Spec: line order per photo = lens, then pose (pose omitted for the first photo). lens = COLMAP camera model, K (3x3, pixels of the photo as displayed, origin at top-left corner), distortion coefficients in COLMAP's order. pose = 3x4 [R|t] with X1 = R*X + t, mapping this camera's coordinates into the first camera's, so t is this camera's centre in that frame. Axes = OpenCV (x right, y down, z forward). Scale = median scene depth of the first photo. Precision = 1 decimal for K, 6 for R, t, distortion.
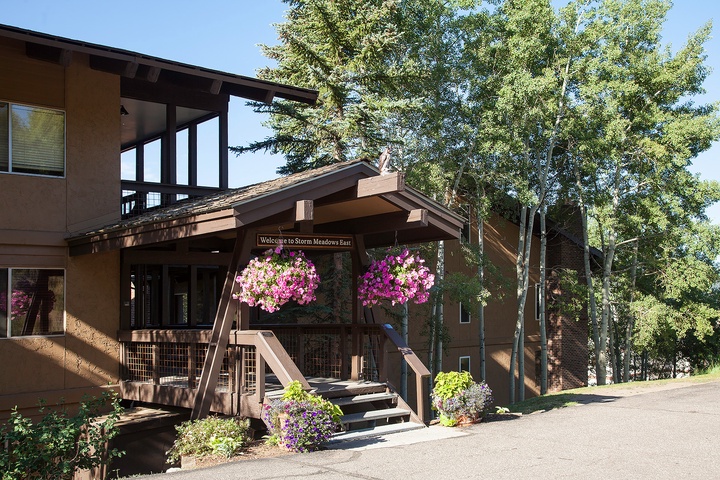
lens RADIAL K [[767.6, 0, 360.0], [0, 767.6, 240.0], [0, 0, 1]] dist [0.064207, -0.018845]
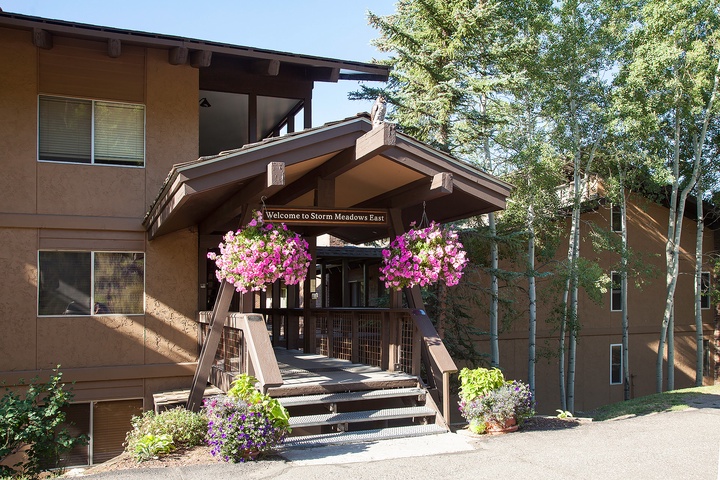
lens RADIAL K [[635.9, 0, 359.9], [0, 635.9, 254.2], [0, 0, 1]] dist [-0.015768, 0.014189]
pose [[0.950426, -0.011073, -0.310755, 0.198107], [0.017694, 0.999672, 0.018496, 0.032535], [0.310448, -0.023077, 0.950310, 0.298957]]
